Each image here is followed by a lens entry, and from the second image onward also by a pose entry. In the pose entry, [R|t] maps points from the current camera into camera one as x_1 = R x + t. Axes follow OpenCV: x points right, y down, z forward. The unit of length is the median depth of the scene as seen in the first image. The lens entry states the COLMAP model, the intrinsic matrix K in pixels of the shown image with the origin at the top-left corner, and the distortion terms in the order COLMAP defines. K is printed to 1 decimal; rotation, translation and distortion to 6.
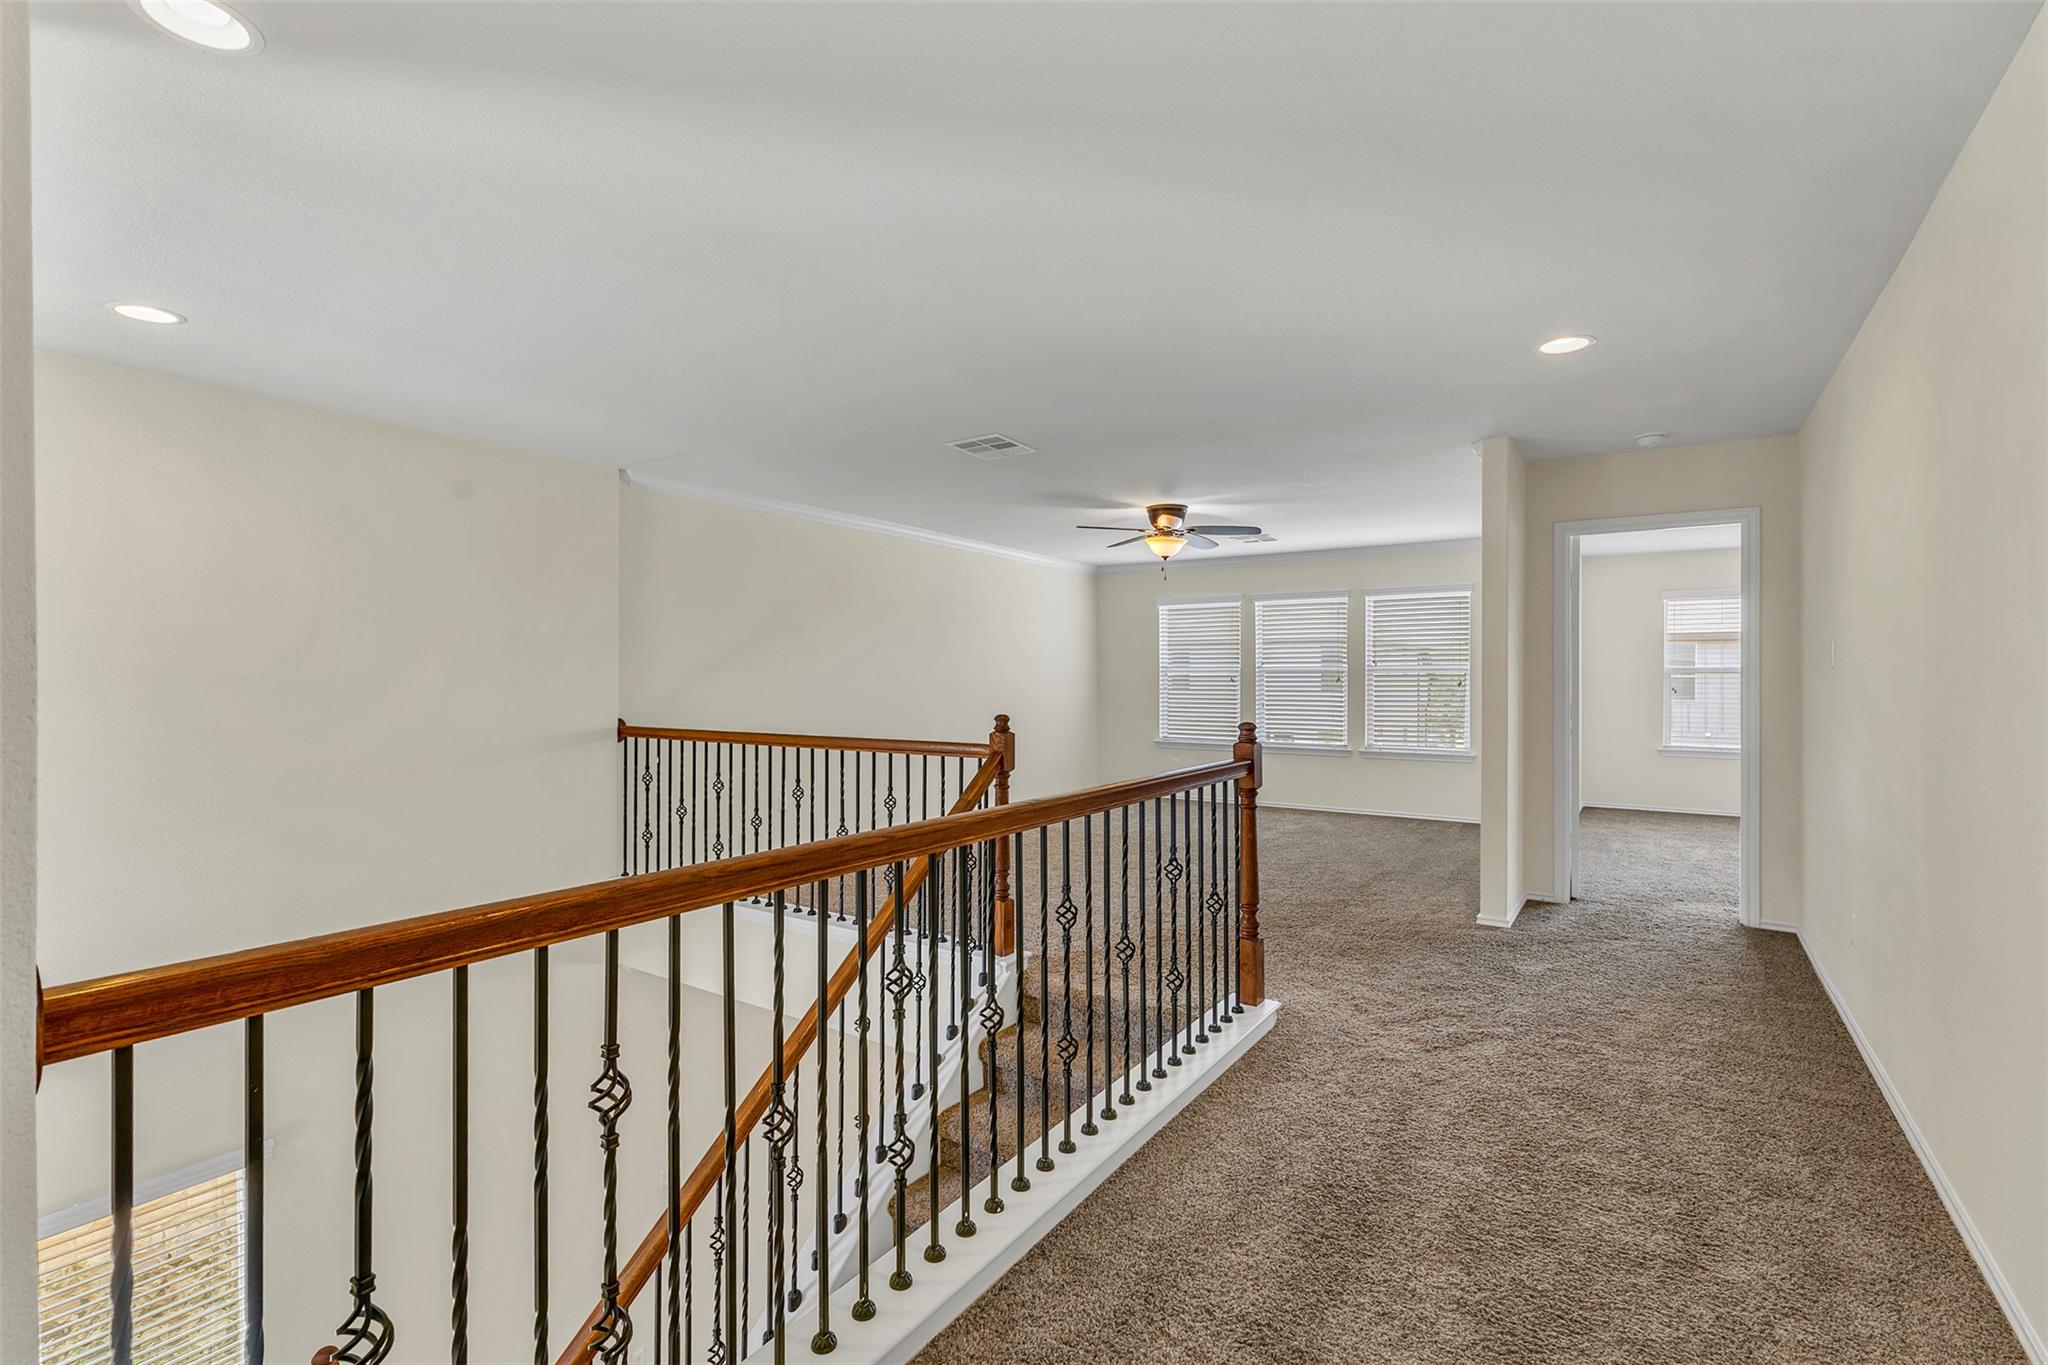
lens RADIAL K [[935.8, 0, 1024.0], [0, 935.8, 682.5], [0, 0, 1]] dist [0.003021, 0.000001]
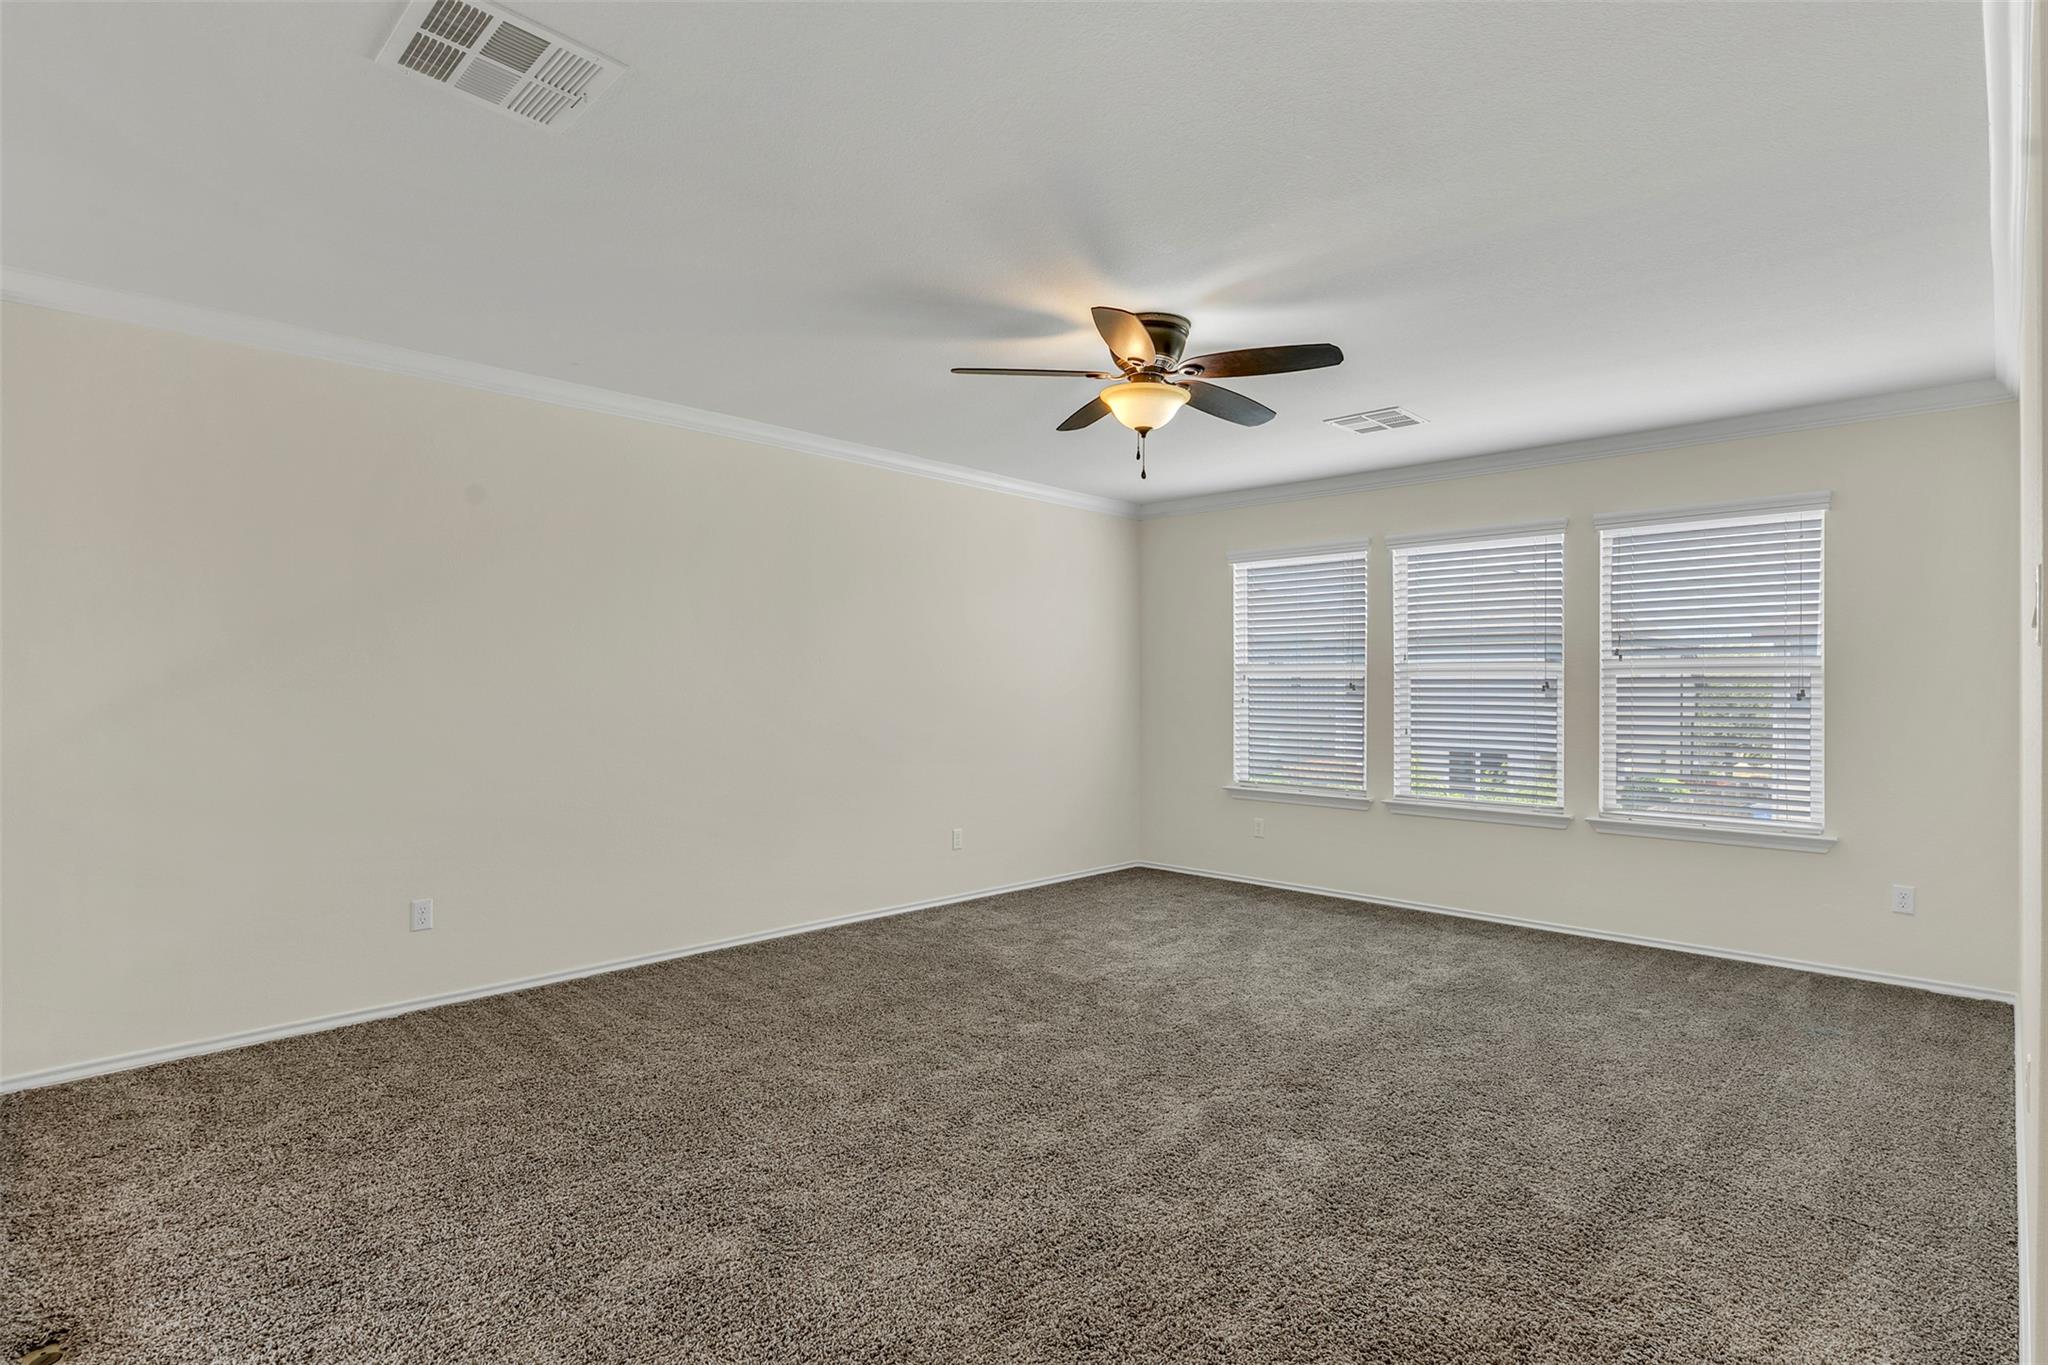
lens RADIAL K [[1027.1, 0, 1024.0], [0, 1027.1, 682.5], [0, 0, 1]] dist [0.000579, -0.000217]
pose [[0.985712, 0.003472, -0.168405, 0.138564], [-0.004118, 0.999985, -0.003488, -0.002547], [0.168391, 0.004132, 0.985712, 0.364780]]
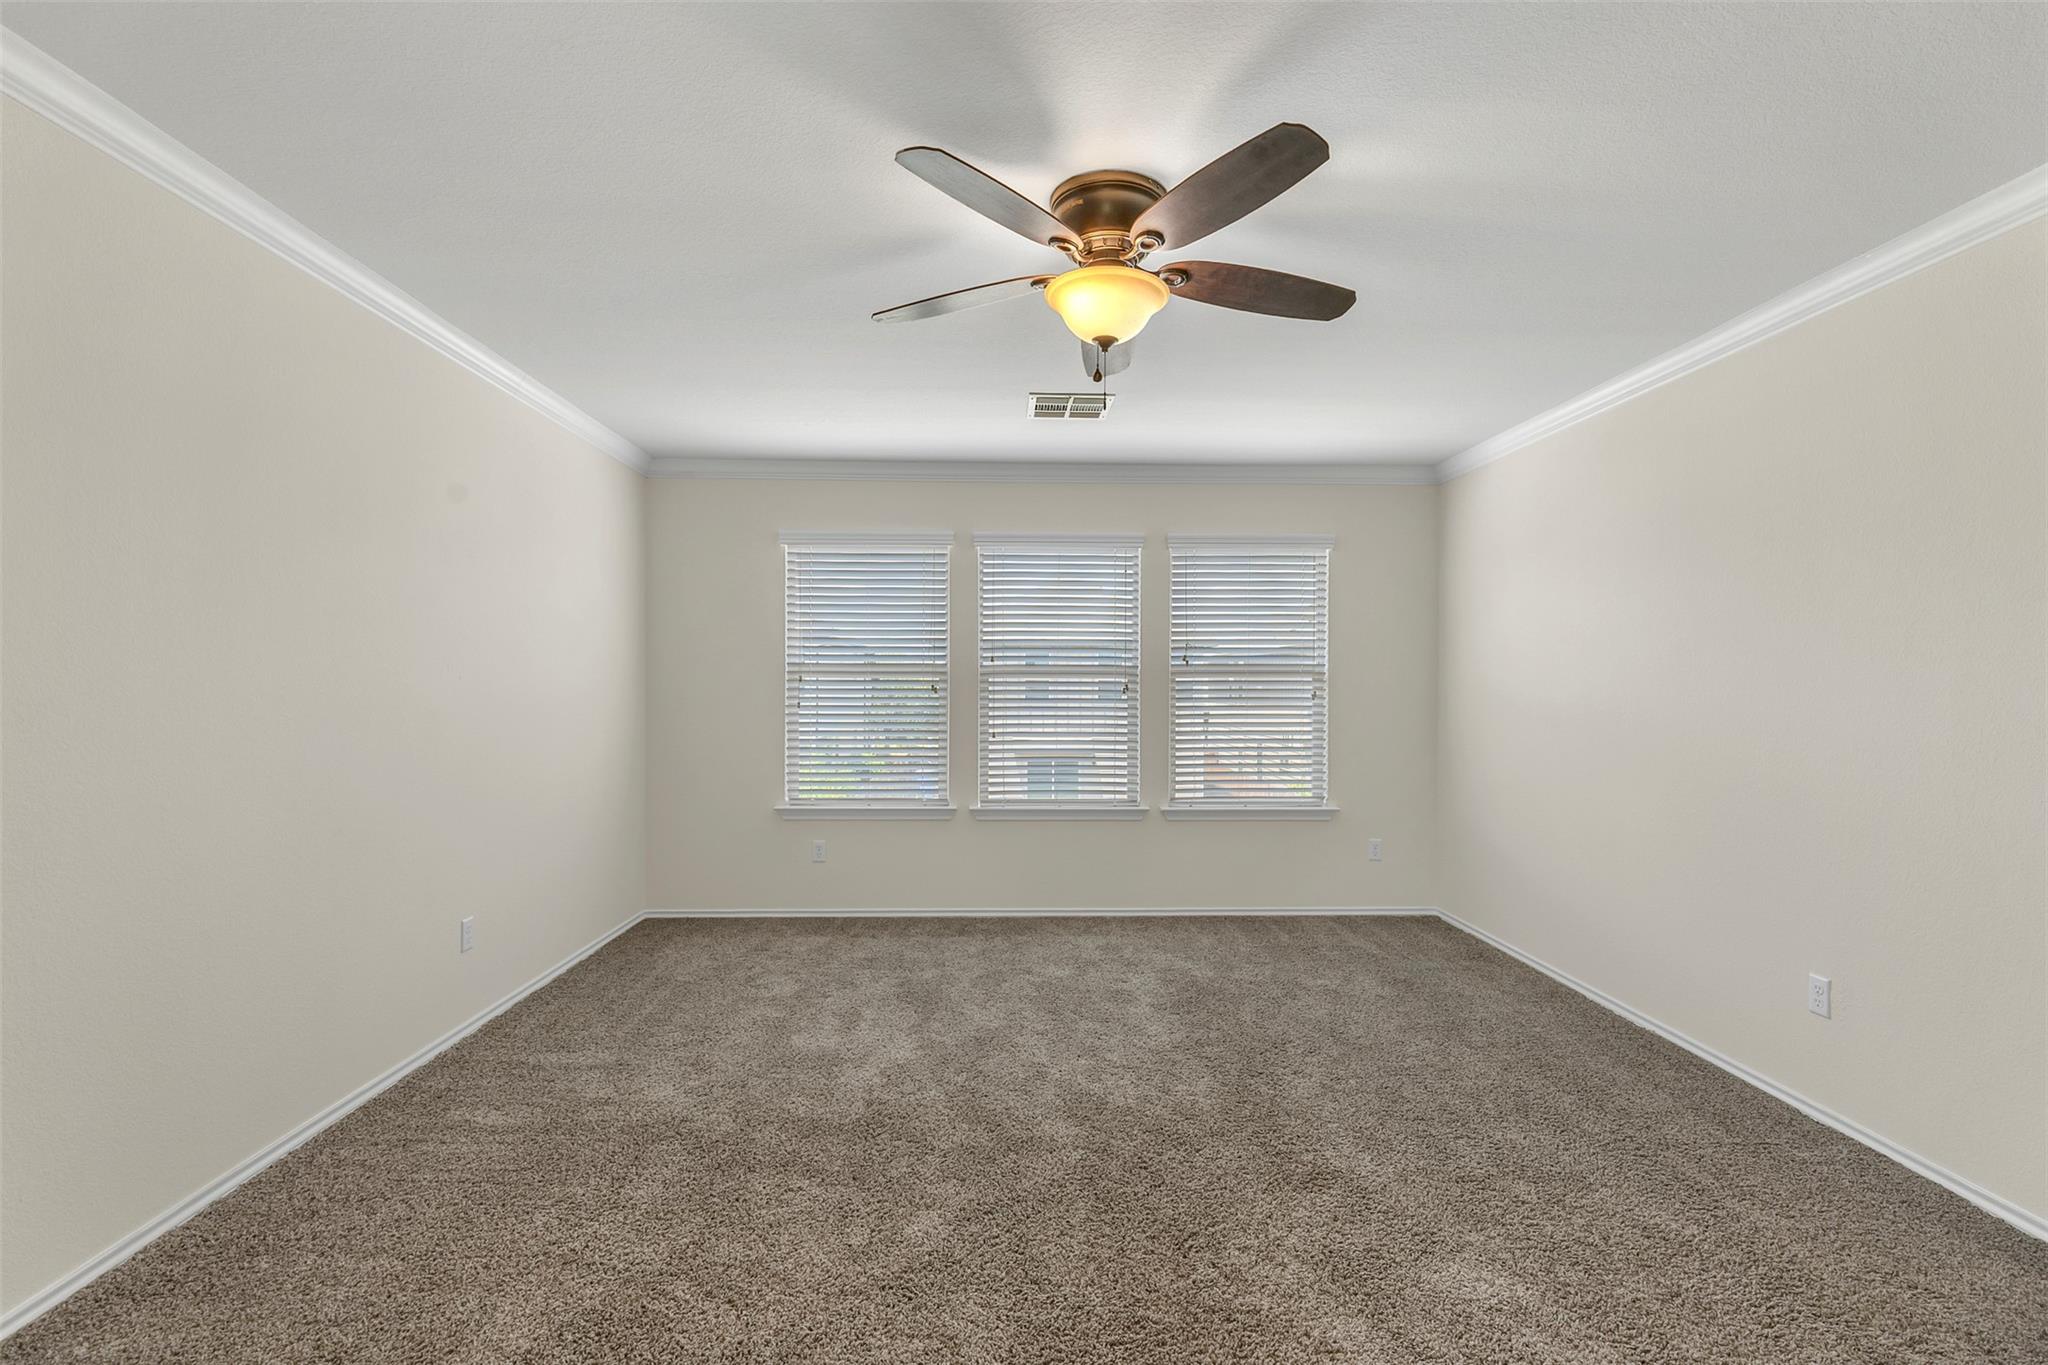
lens RADIAL K [[935.8, 0, 1024.0], [0, 935.8, 682.5], [0, 0, 1]] dist [0.003021, 0.000001]
pose [[0.812281, 0.002559, 0.583261, -0.055223], [-0.002158, 0.999997, -0.001383, -0.006440], [-0.583263, -0.000136, 0.812284, 0.568515]]
